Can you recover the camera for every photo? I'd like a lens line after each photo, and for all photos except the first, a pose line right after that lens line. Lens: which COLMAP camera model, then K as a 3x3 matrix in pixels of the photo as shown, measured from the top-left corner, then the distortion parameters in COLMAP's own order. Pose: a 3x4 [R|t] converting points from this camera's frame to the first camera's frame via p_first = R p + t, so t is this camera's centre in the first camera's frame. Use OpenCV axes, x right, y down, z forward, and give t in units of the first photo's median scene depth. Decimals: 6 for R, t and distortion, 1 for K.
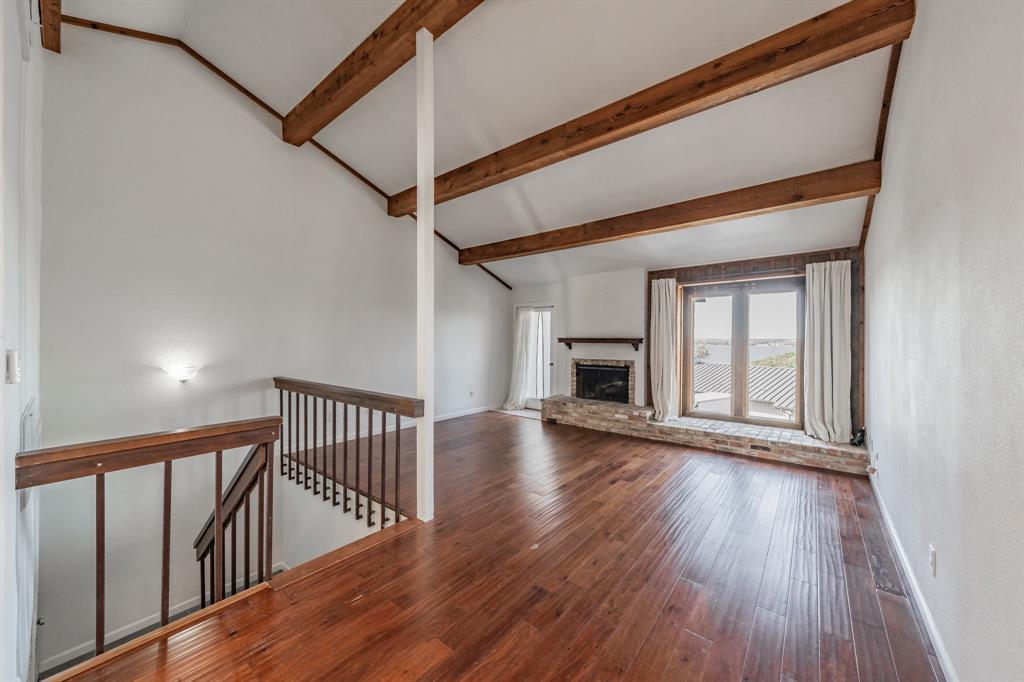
lens RADIAL K [[374.3, 0, 513.2], [0, 374.3, 337.7], [0, 0, 1]] dist [-0.000780, 0.000171]
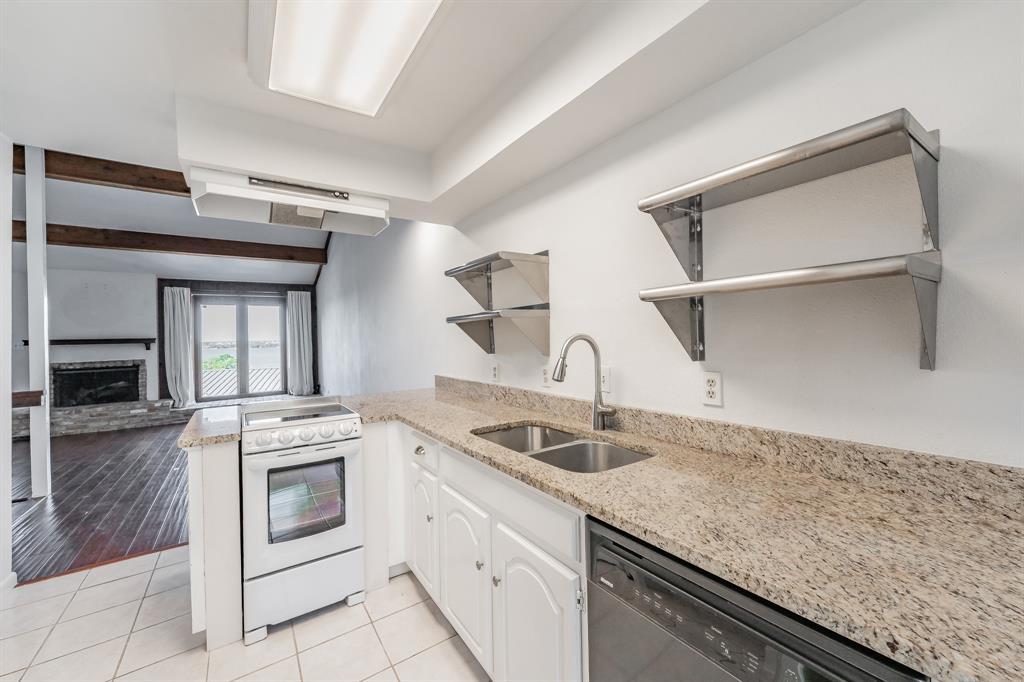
lens RADIAL K [[402.1, 0, 513.7], [0, 402.1, 336.9], [0, 0, 1]] dist [0.000847, 0.000141]
pose [[0.294122, -0.015033, 0.955650, -0.485867], [0.018632, 0.999776, 0.009993, 0.005021], [-0.955586, 0.014866, 0.294336, -0.366736]]
